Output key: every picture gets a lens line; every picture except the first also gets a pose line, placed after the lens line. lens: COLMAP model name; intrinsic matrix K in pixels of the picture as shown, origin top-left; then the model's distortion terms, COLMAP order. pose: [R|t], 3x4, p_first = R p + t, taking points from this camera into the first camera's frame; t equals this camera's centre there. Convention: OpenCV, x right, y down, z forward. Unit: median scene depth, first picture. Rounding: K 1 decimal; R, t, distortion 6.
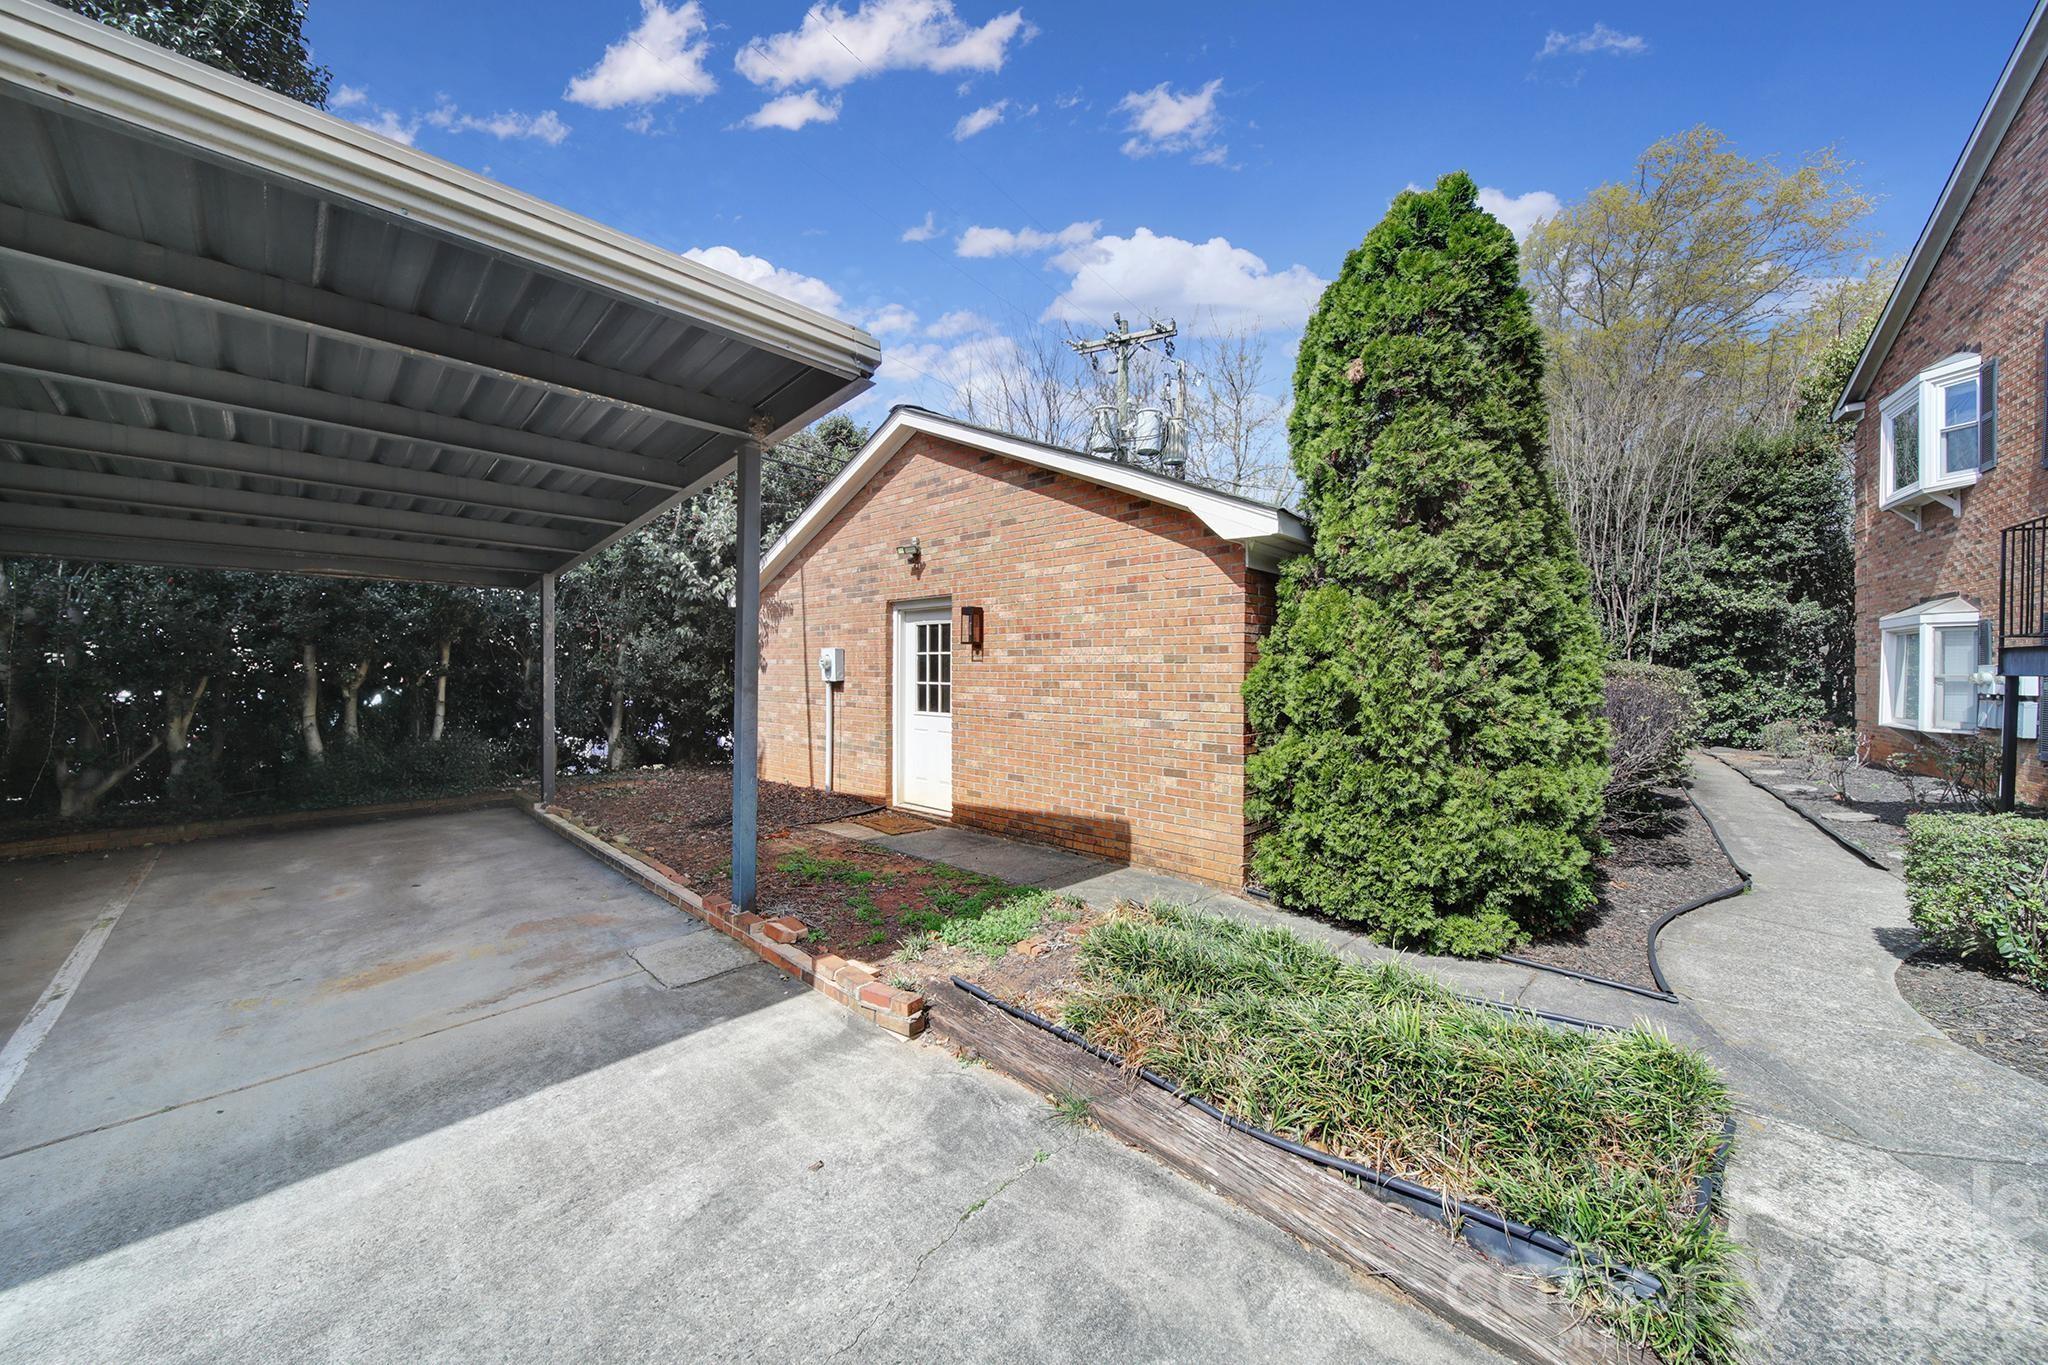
lens RADIAL K [[724.2, 0, 1028.9], [0, 724.2, 670.9], [0, 0, 1]] dist [-0.000799, -0.000111]
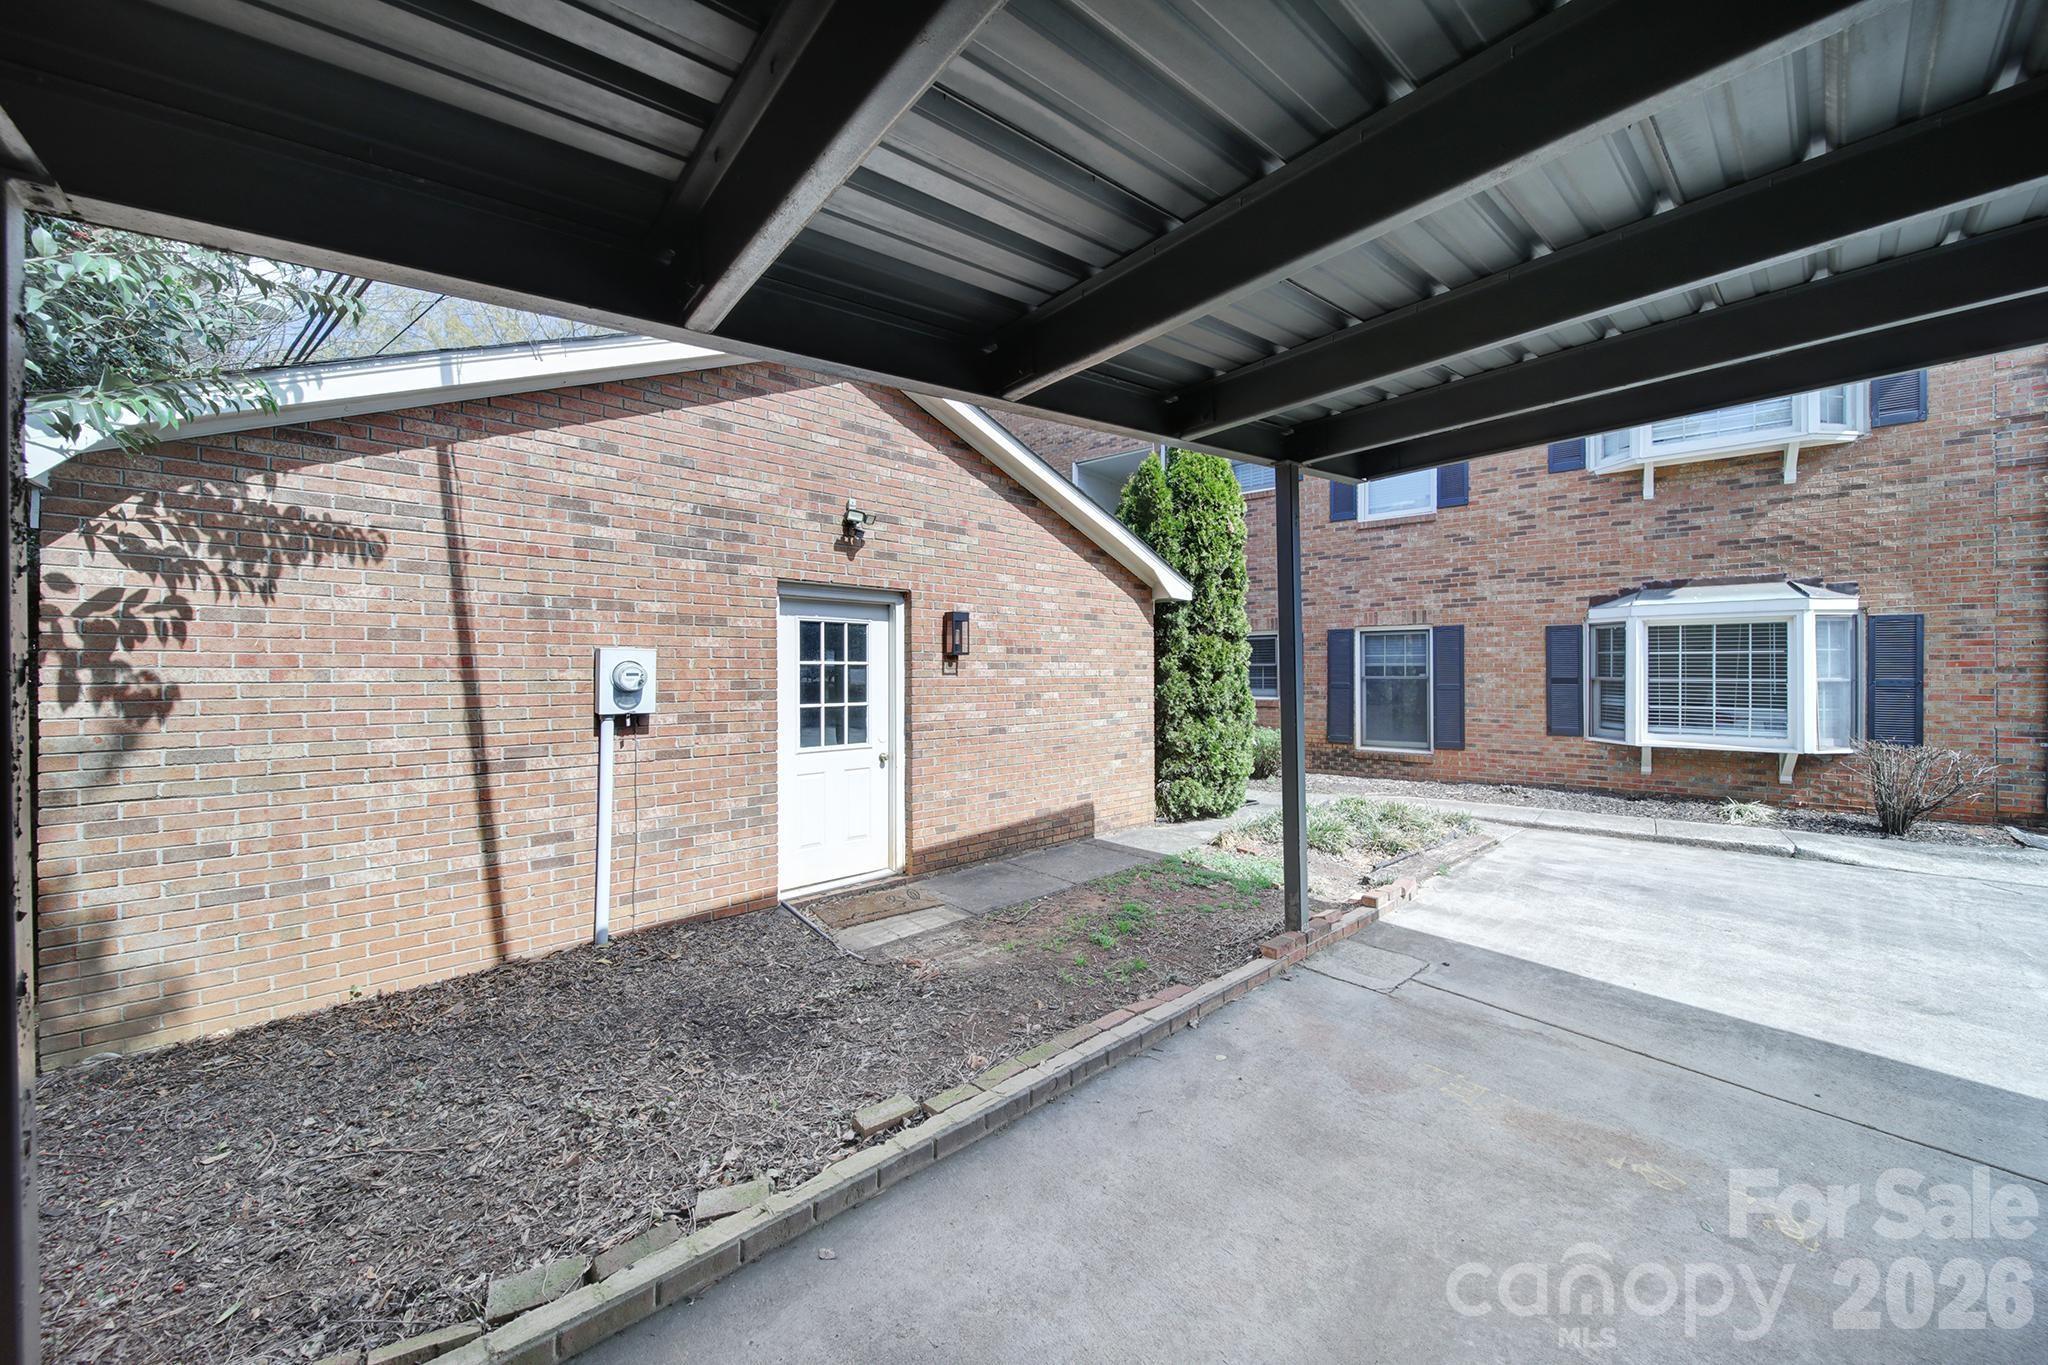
lens RADIAL K [[724.2, 0, 1015.1], [0, 724.2, 674.3], [0, 0, 1]] dist [-0.000799, -0.000111]
pose [[0.079079, -0.007223, 0.996842, -1.002971], [0.005640, 0.999961, 0.006798, -0.020862], [-0.996852, 0.005085, 0.079117, 0.924515]]
